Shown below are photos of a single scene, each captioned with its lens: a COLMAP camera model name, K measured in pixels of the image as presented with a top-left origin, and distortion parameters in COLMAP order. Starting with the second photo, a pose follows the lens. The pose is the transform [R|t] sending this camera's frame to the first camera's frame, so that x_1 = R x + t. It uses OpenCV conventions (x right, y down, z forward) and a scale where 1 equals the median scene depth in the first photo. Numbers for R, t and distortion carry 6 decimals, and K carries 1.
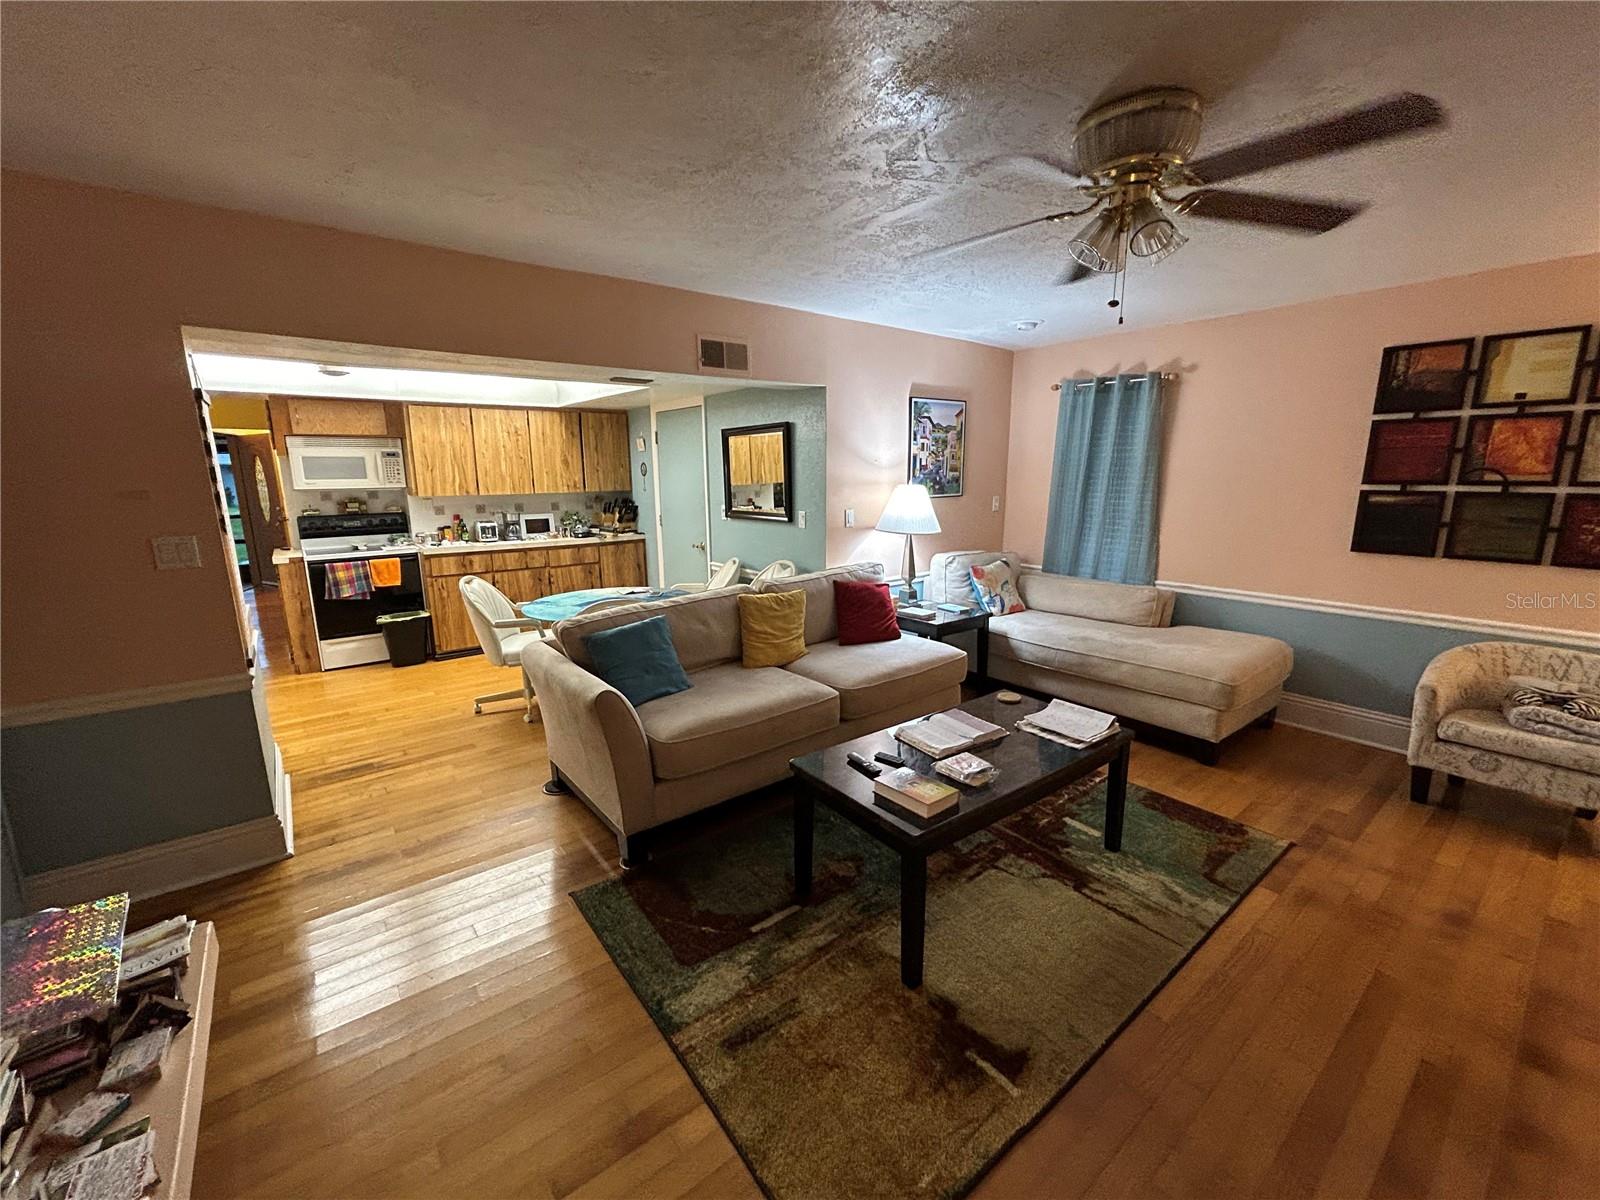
lens RADIAL K [[650.1, 0, 795.8], [0, 650.1, 596.5], [0, 0, 1]] dist [-0.008508, 0.005557]
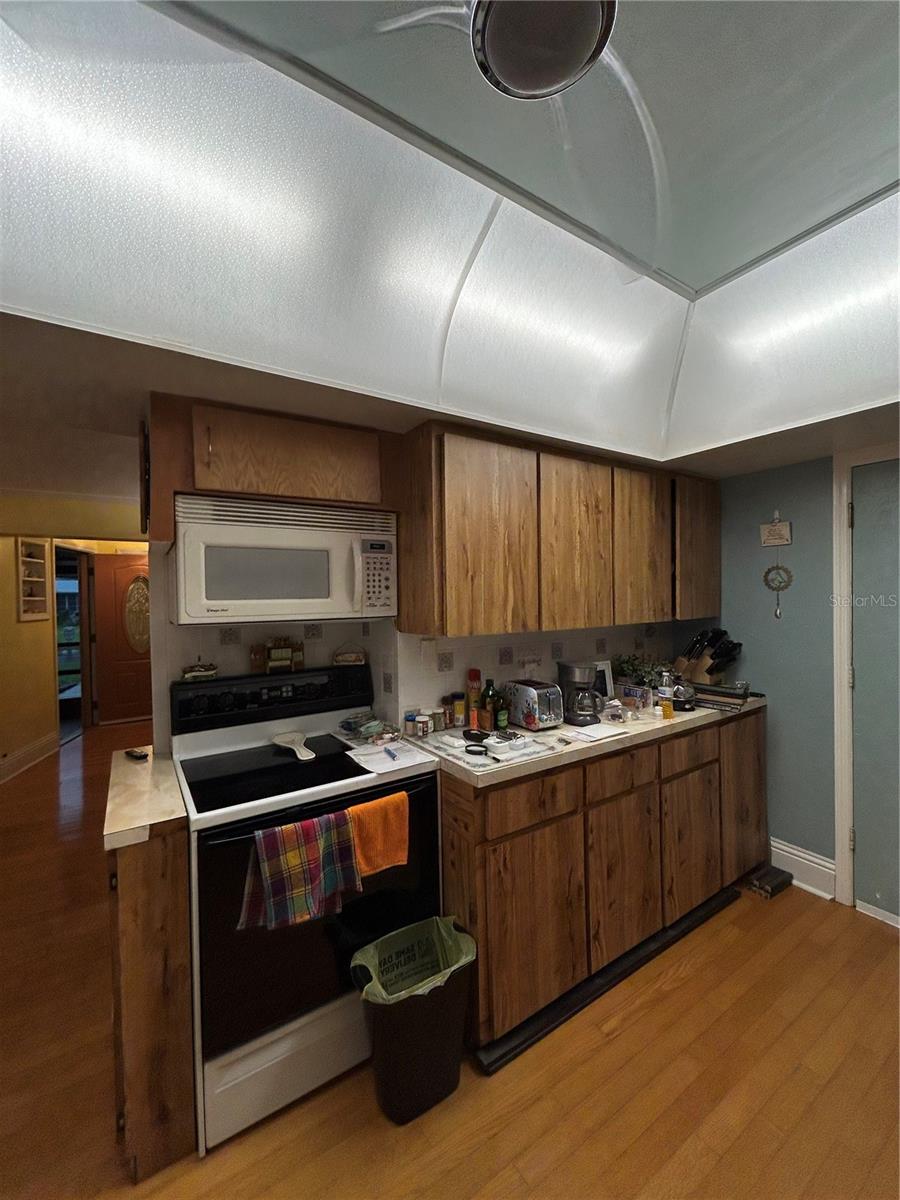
lens RADIAL K [[487.5, 0, 450.0], [0, 487.5, 600.0], [0, 0, 1]] dist [-0.008508, 0.005557]
pose [[0.996893, -0.008731, -0.078286, -0.596471], [-0.005878, 0.982823, -0.184457, -0.128203], [0.078551, 0.184344, 0.979718, 0.731270]]
